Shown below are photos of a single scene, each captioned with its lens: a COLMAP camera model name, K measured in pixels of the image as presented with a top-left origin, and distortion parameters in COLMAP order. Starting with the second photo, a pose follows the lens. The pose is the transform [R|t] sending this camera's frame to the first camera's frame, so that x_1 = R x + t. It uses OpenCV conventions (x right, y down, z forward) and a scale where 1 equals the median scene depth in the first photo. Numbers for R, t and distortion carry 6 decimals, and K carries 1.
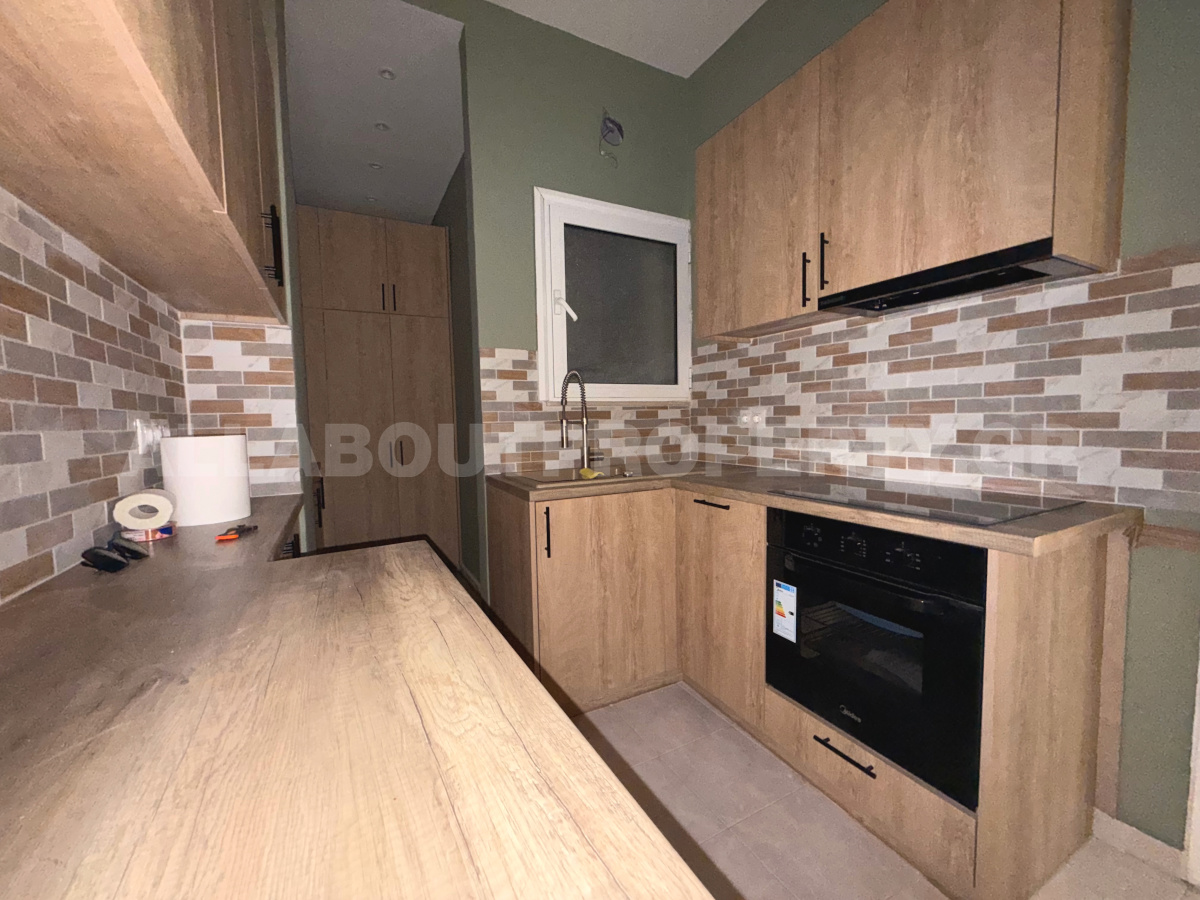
lens RADIAL K [[480.4, 0, 597.6], [0, 480.4, 450.6], [0, 0, 1]] dist [-0.006385, 0.001099]
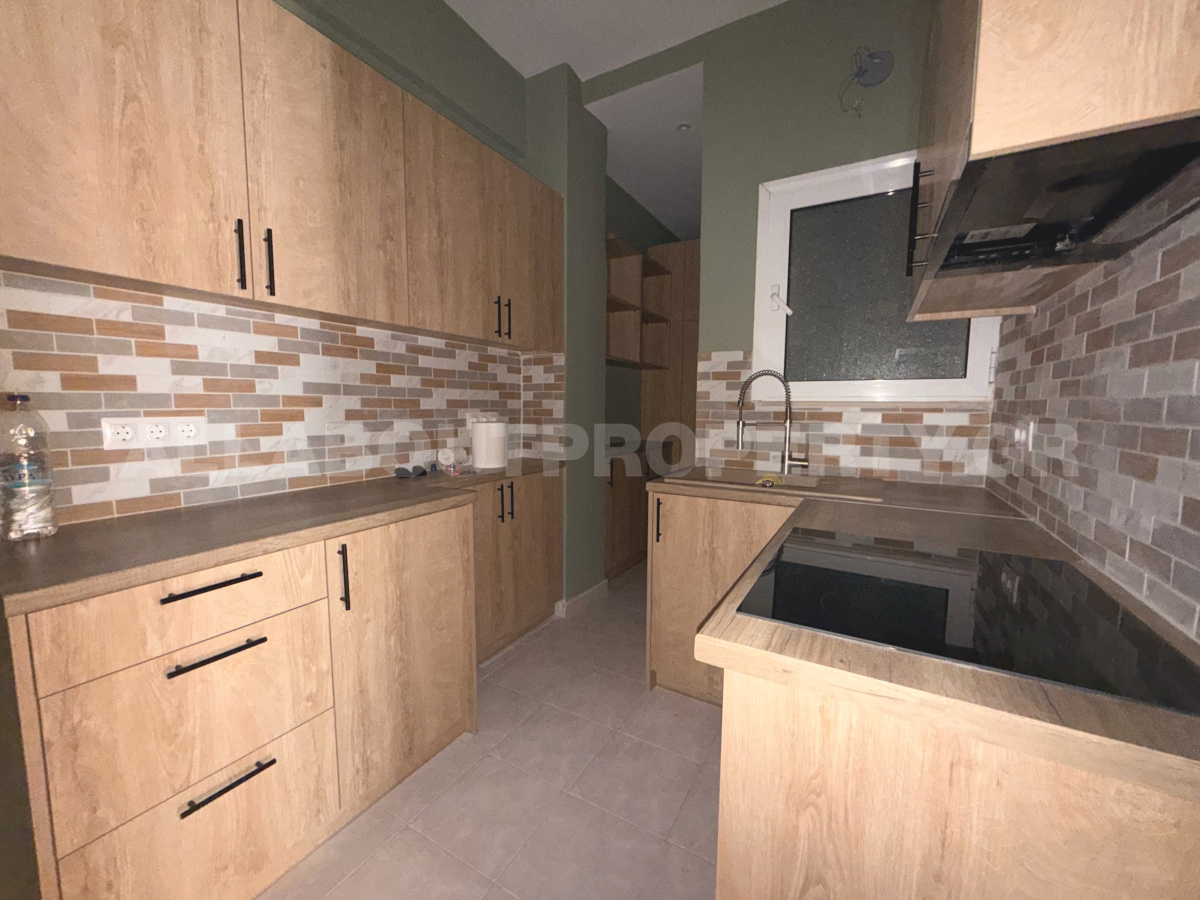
lens RADIAL K [[480.4, 0, 593.0], [0, 480.4, 450.3], [0, 0, 1]] dist [-0.006385, 0.001099]
pose [[0.516416, 0.105016, -0.849874, 0.597493], [-0.072462, 0.994251, 0.078825, -0.057713], [0.853266, 0.020877, 0.521057, 0.205148]]
